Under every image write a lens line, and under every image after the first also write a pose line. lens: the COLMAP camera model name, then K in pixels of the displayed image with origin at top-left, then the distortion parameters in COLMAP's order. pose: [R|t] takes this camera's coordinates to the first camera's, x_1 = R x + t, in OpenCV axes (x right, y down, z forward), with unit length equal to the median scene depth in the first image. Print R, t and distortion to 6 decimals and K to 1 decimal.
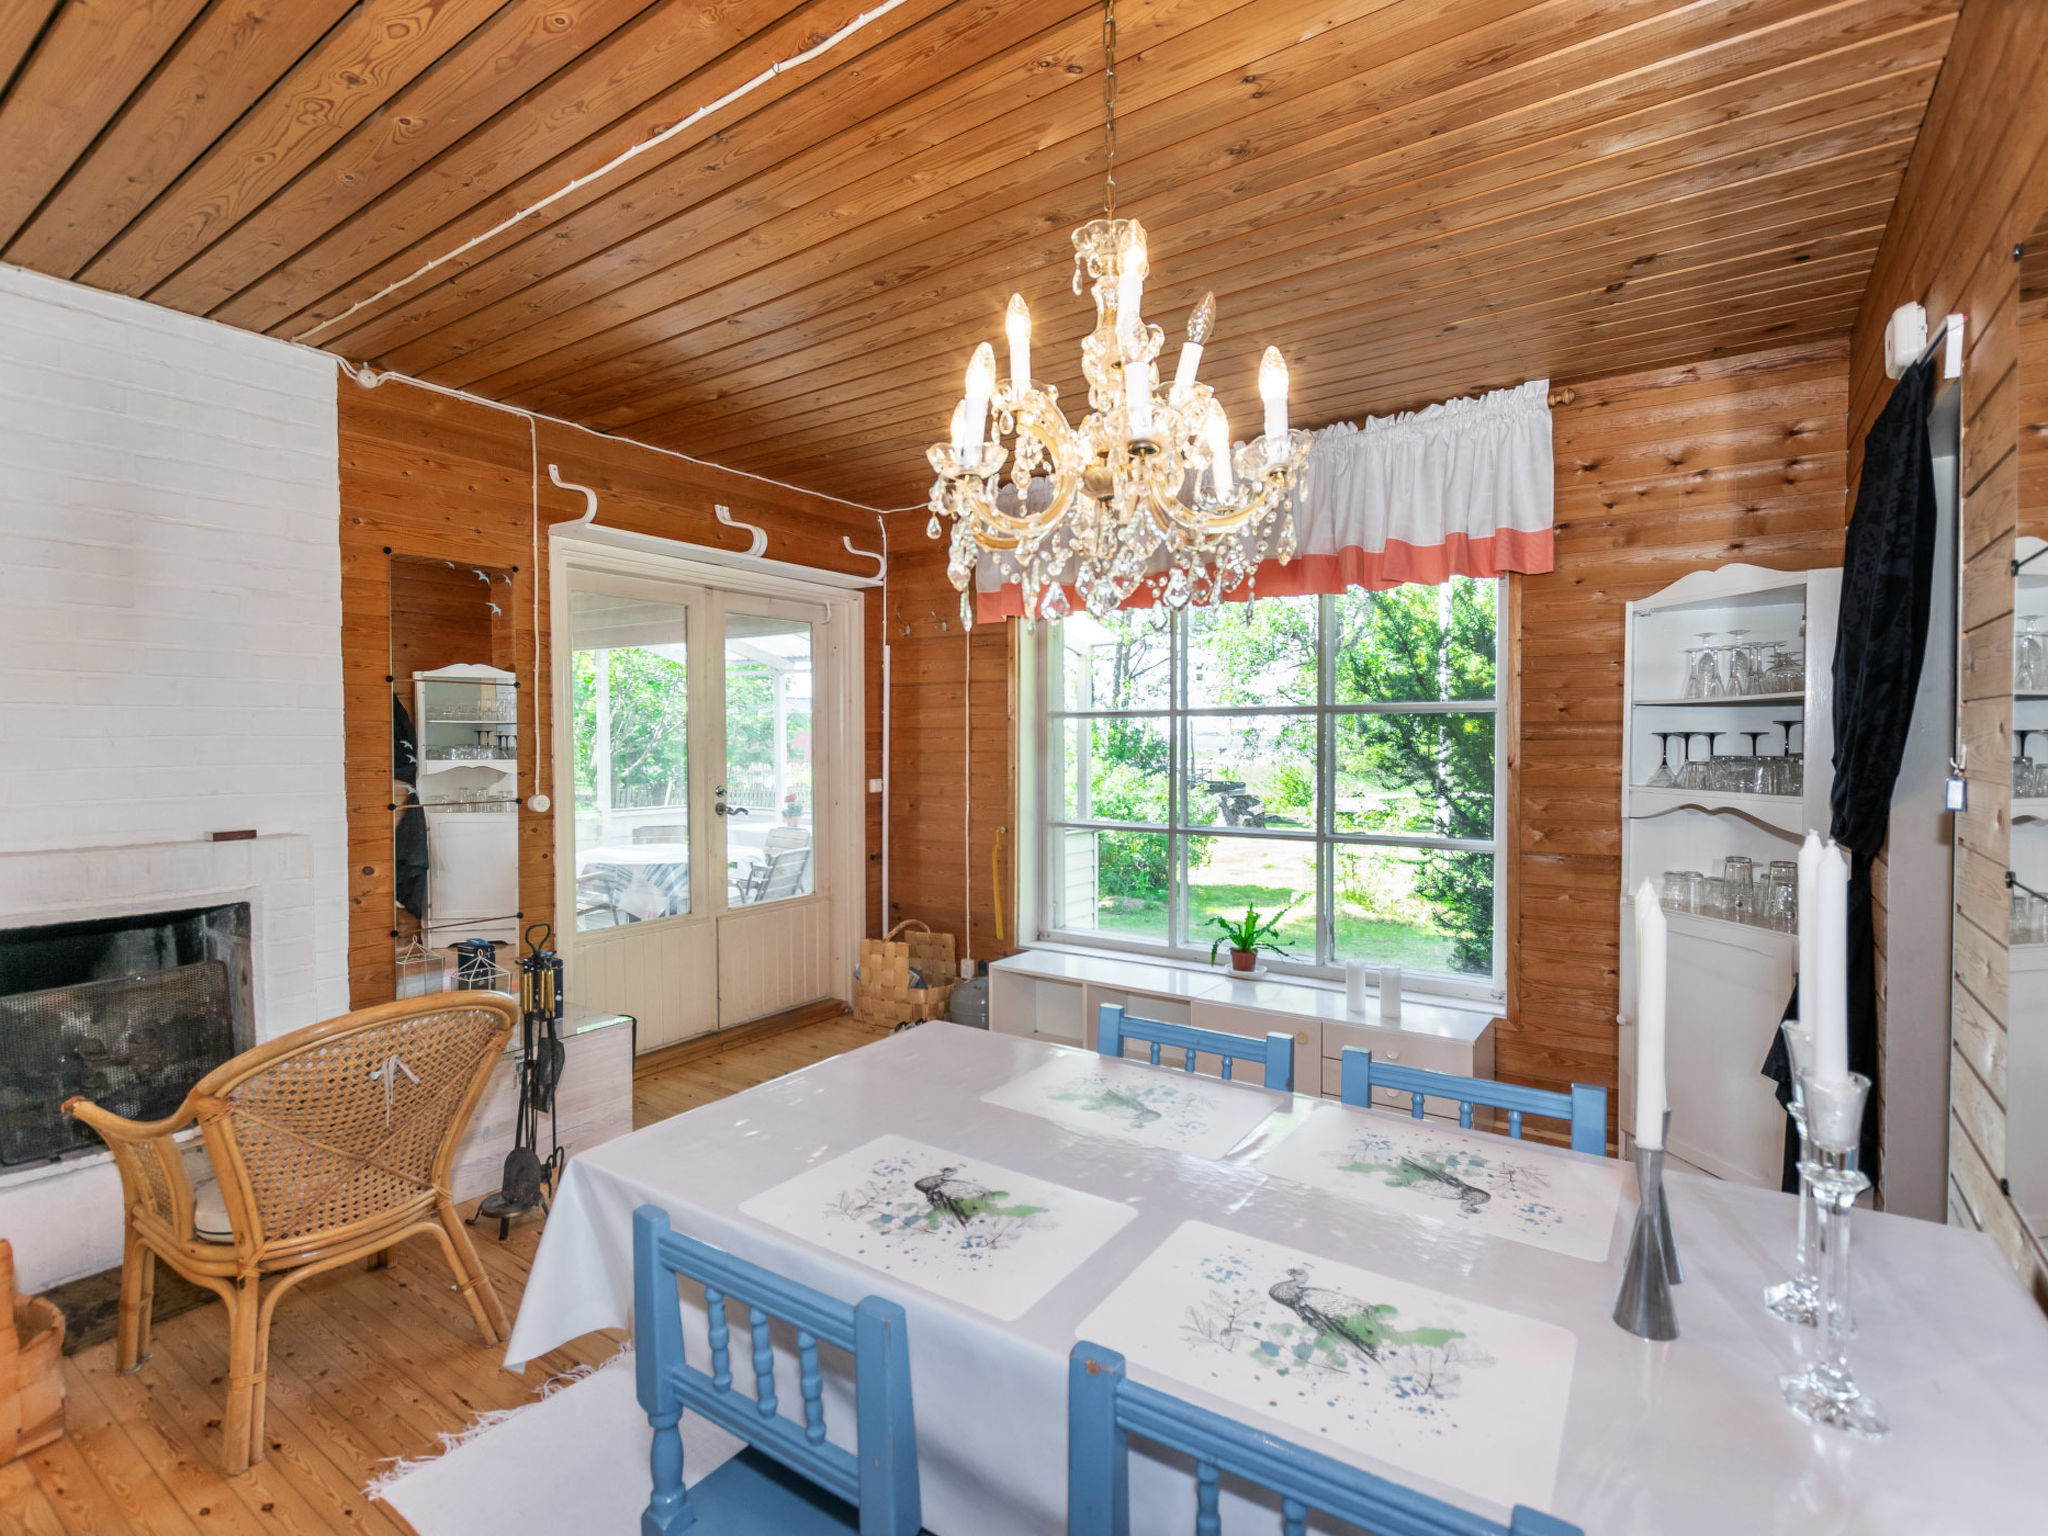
lens RADIAL K [[980.0, 0, 1024.0], [0, 980.0, 768.0], [0, 0, 1]] dist [0.001361, 0.000204]
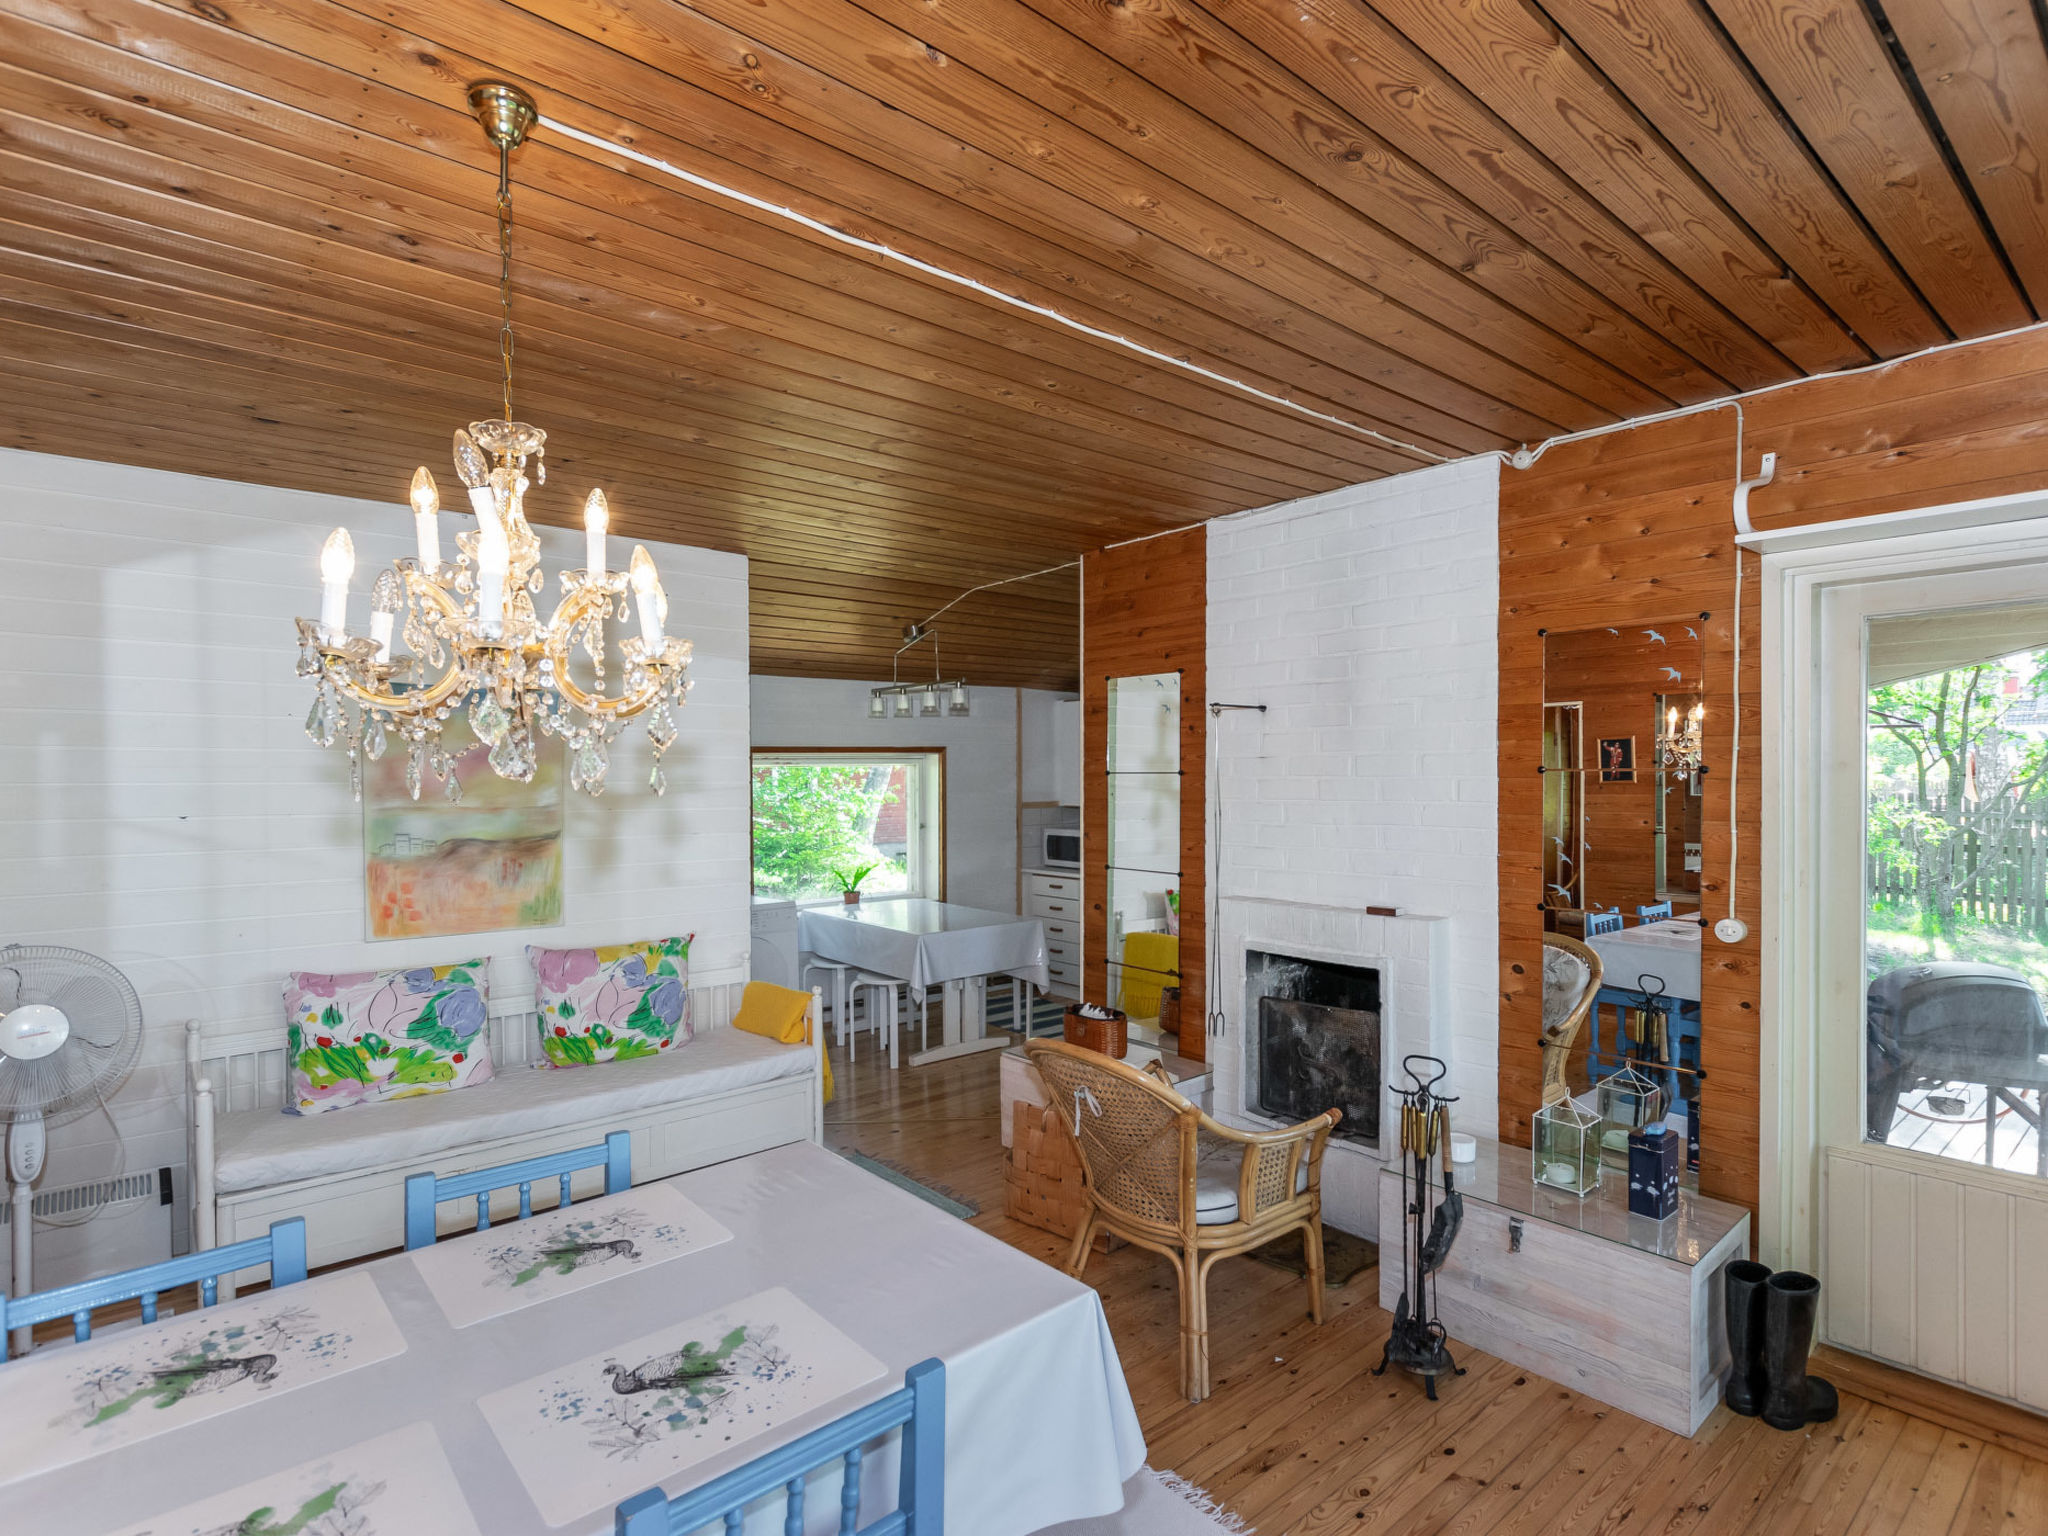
lens RADIAL K [[1051.0, 0, 1022.4], [0, 1051.0, 786.5], [0, 0, 1]] dist [0.000570, -0.000204]
pose [[-0.264016, 0.014580, -0.964408, 0.464671], [-0.028089, 0.999345, 0.022797, -0.086892], [0.964109, 0.033108, -0.263434, 0.818910]]
